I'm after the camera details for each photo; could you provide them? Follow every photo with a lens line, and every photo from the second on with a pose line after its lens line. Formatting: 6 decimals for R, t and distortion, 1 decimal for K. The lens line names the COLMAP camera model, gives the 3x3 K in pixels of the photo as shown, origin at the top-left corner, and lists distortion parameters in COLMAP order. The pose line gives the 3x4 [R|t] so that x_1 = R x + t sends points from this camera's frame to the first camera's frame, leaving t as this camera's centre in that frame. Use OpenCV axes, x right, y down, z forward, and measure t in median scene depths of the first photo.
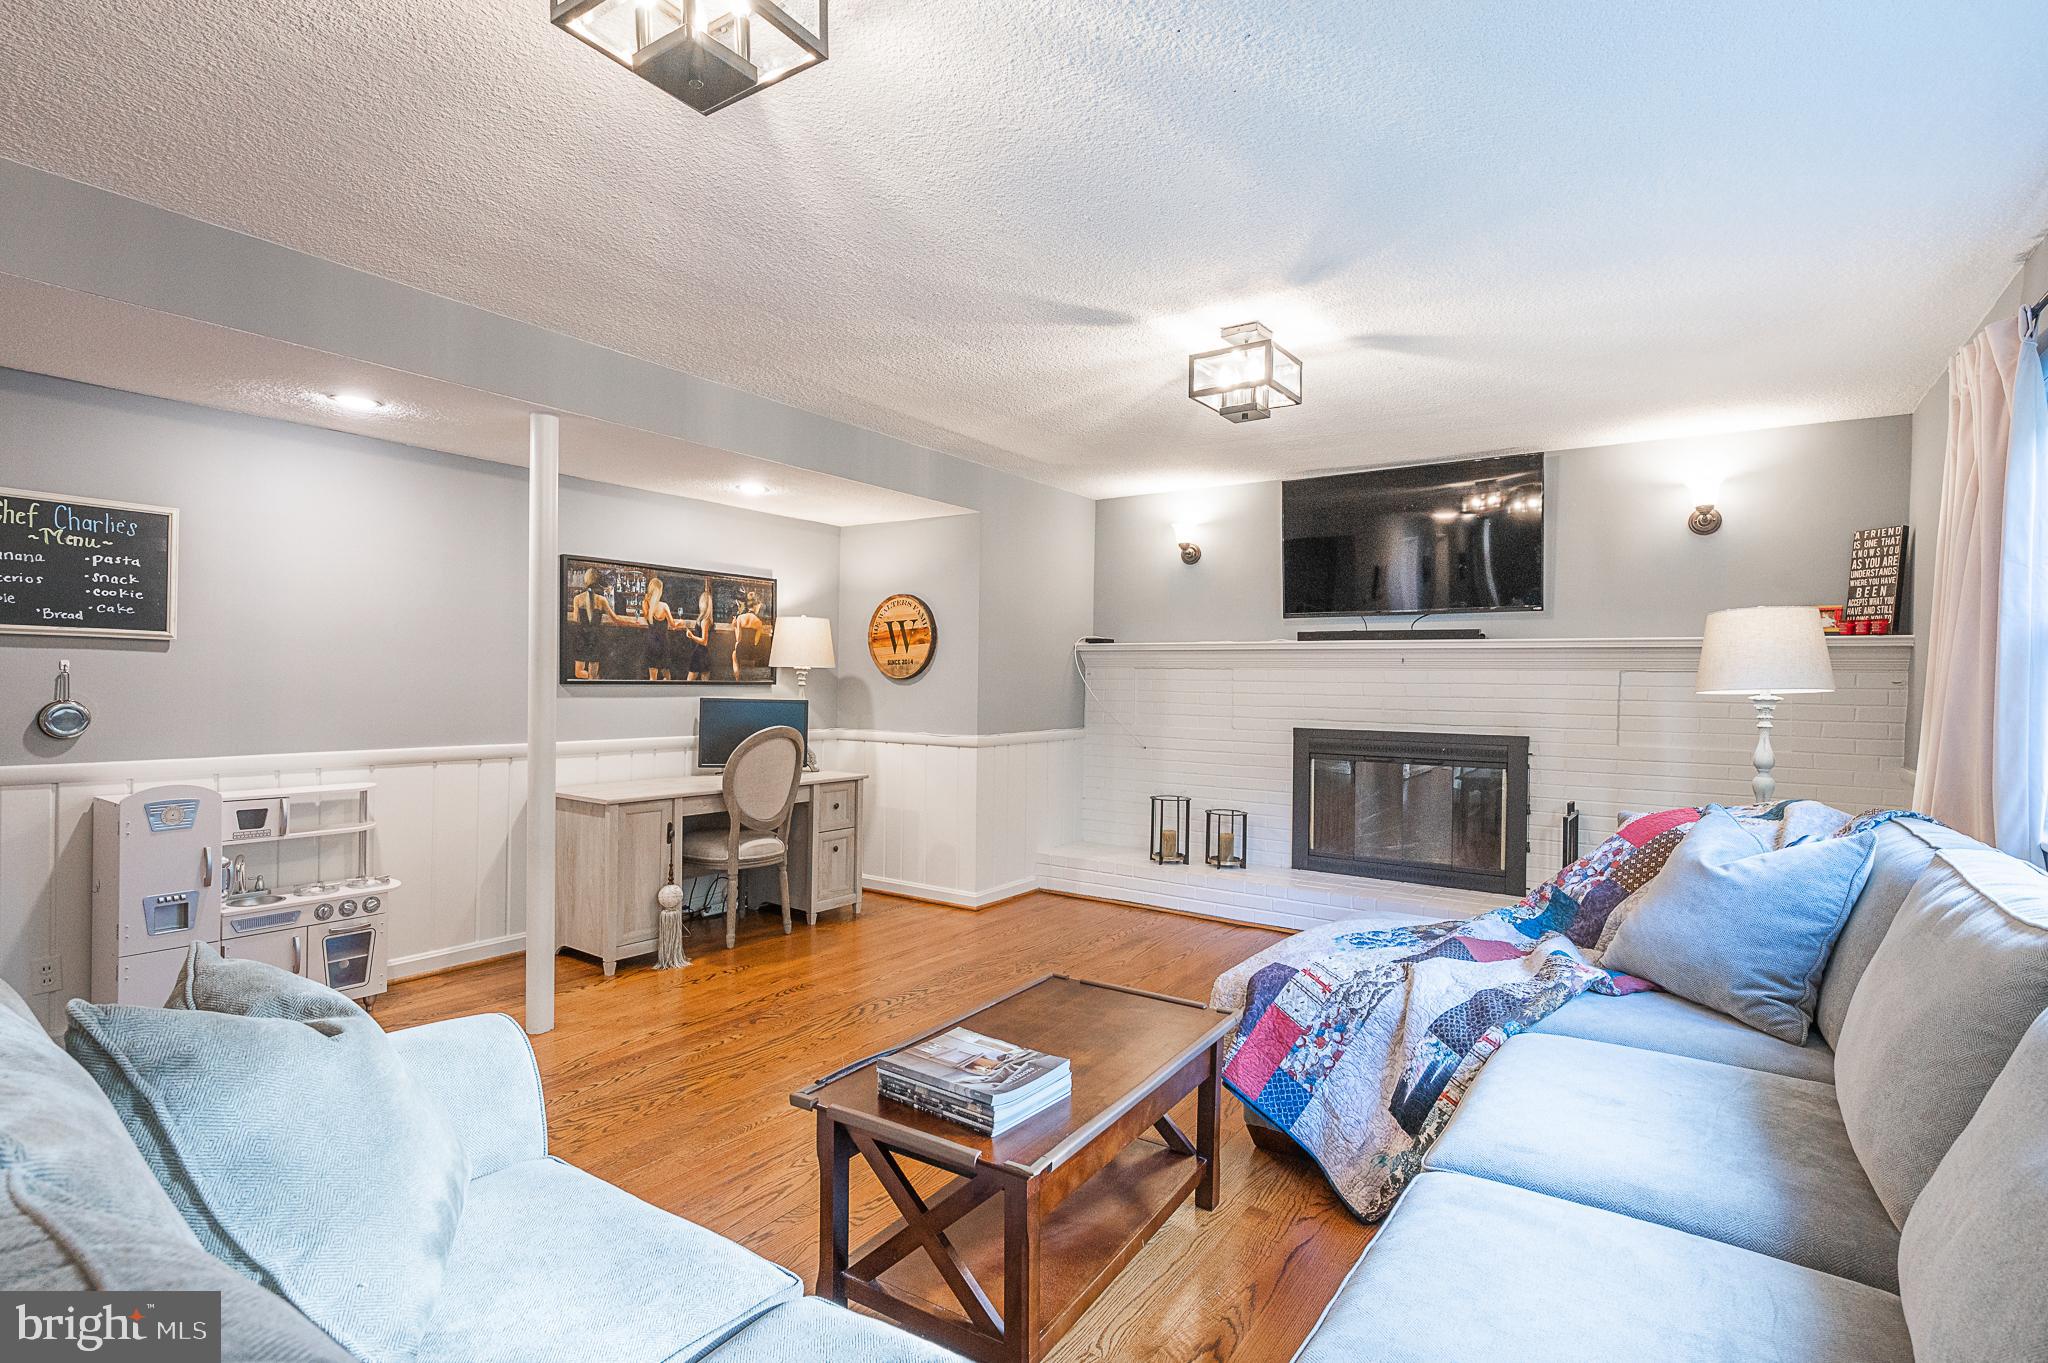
lens RADIAL K [[981.7, 0, 1024.0], [0, 981.7, 681.5], [0, 0, 1]] dist [0.003601, 0.000084]
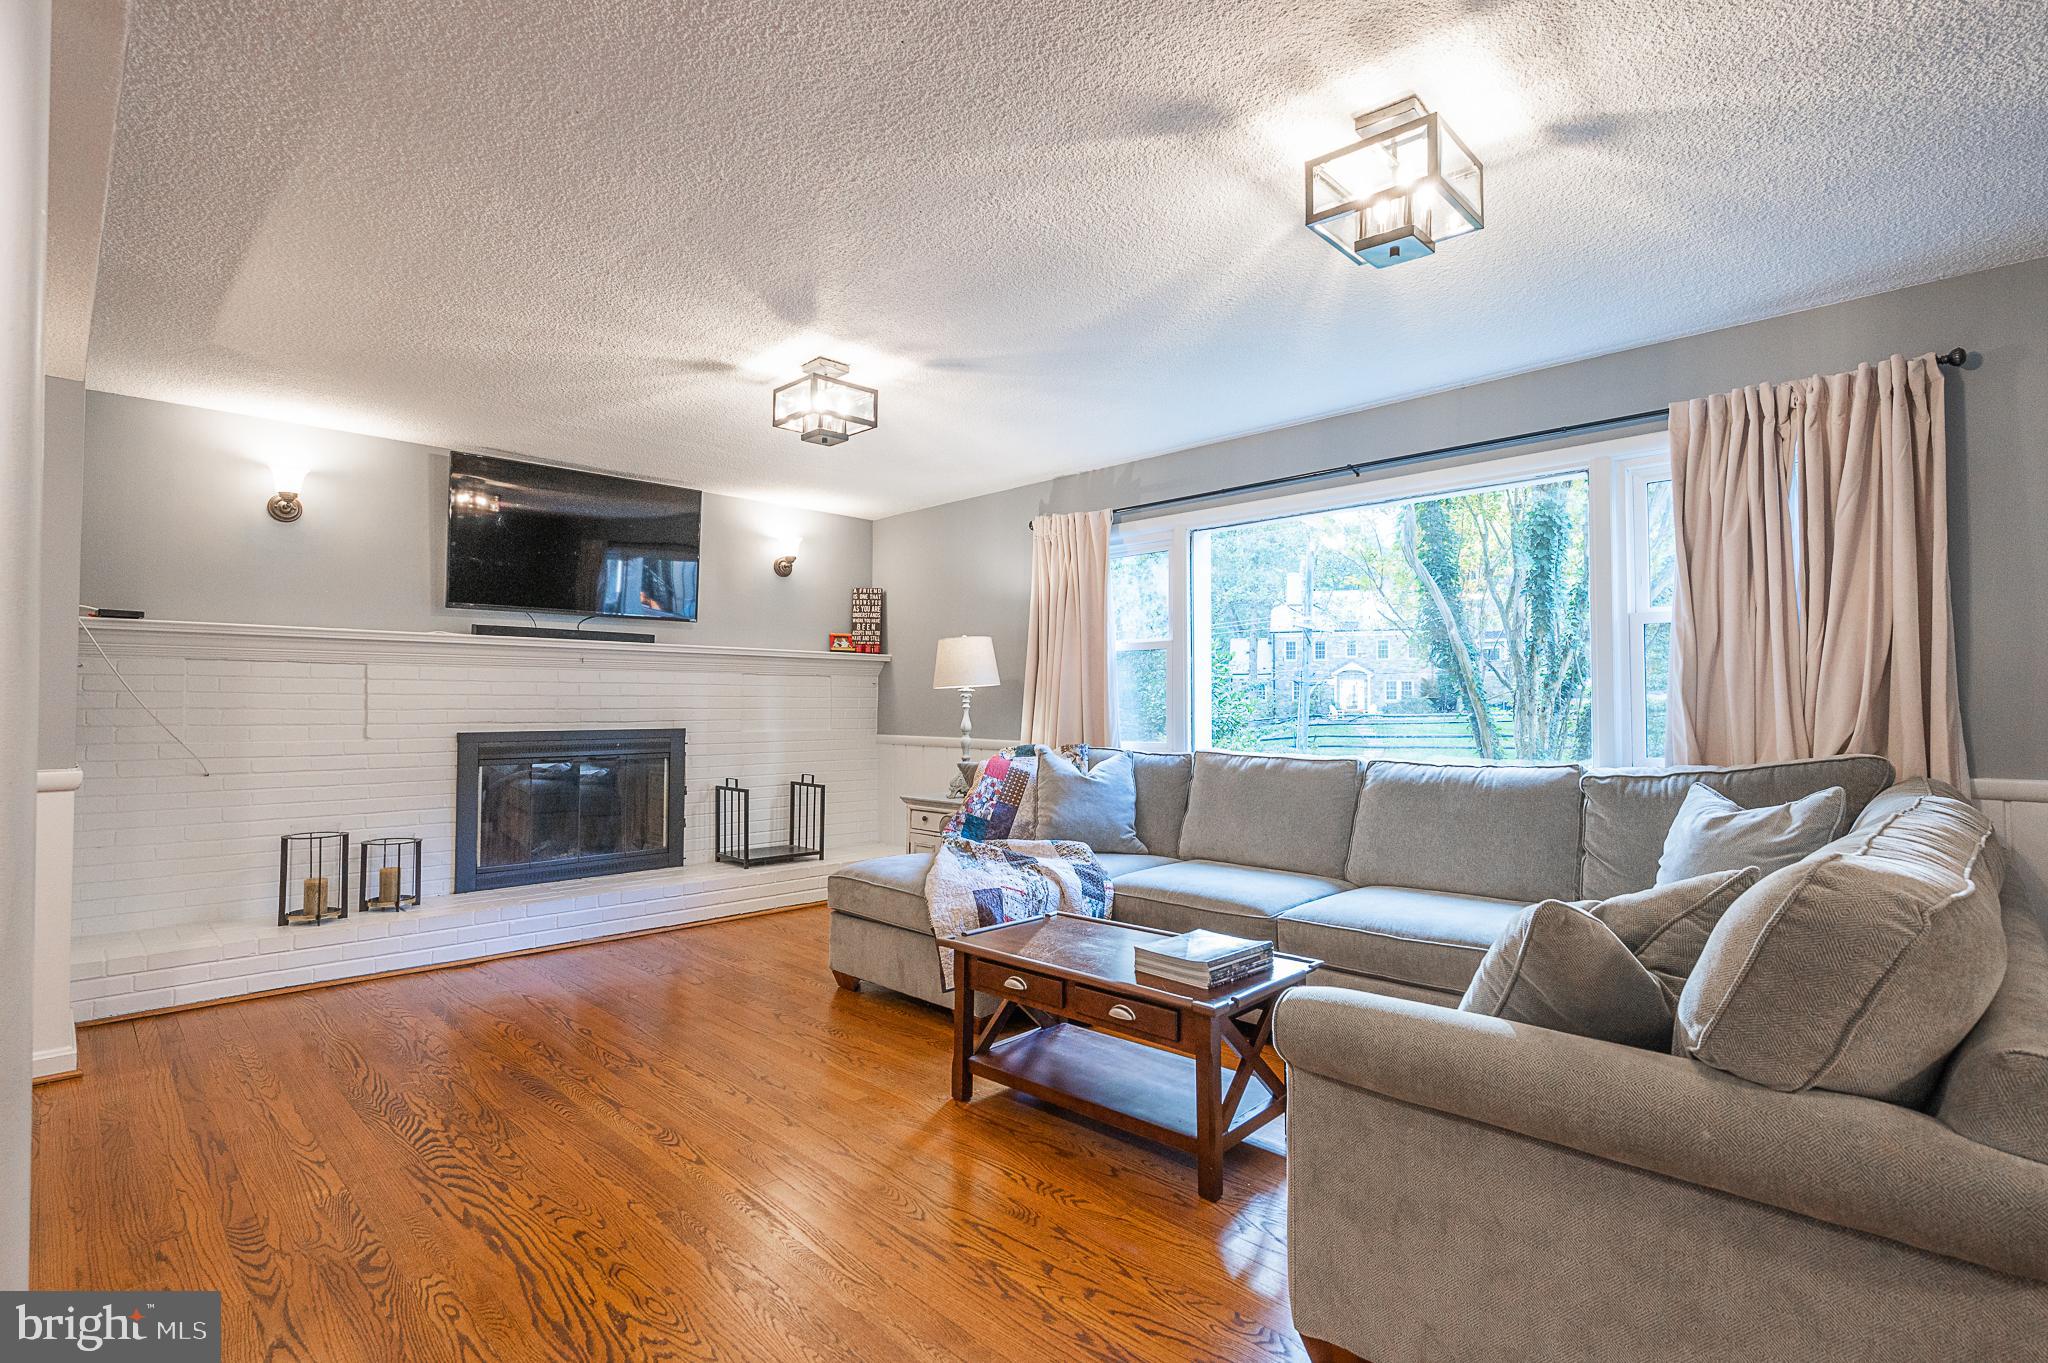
lens RADIAL K [[981.7, 0, 1024.0], [0, 981.7, 681.5], [0, 0, 1]] dist [0.003601, 0.000084]
pose [[0.175950, 0.008221, 0.984365, -0.571356], [0.001931, 0.999960, -0.008697, 0.010831], [-0.984397, 0.003431, 0.175928, 0.394325]]
